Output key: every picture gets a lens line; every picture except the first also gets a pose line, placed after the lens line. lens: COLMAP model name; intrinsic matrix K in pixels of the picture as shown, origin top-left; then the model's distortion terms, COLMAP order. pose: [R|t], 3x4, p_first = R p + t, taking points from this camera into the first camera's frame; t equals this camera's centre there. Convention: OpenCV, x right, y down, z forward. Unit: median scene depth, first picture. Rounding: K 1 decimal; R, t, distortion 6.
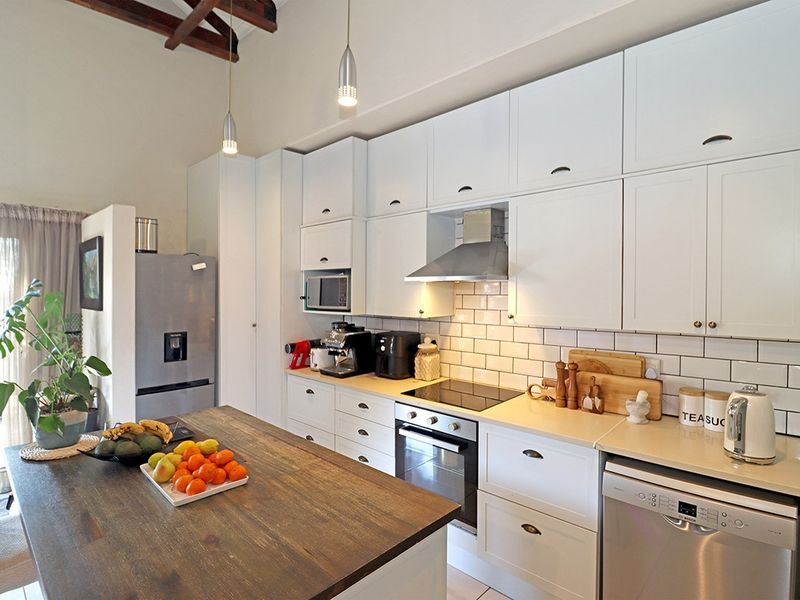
lens RADIAL K [[436.5, 0, 409.8], [0, 436.5, 291.7], [0, 0, 1]] dist [0.003732, -0.017926]
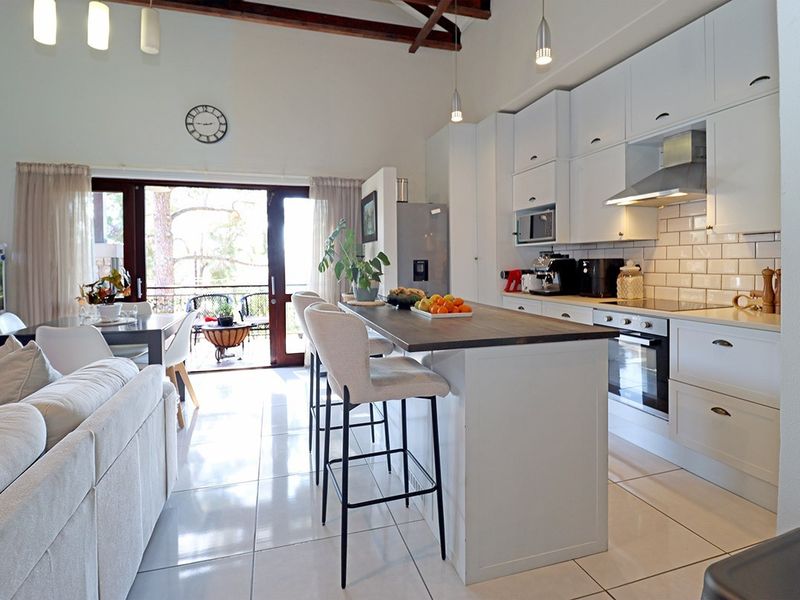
lens RADIAL K [[436.5, 0, 398.1], [0, 436.5, 257.1], [0, 0, 1]] dist [0.003732, -0.017926]
pose [[0.867447, -0.015118, -0.497300, 0.079426], [0.008719, 0.999847, -0.015187, 0.107454], [0.497453, 0.008838, 0.867446, -0.217983]]
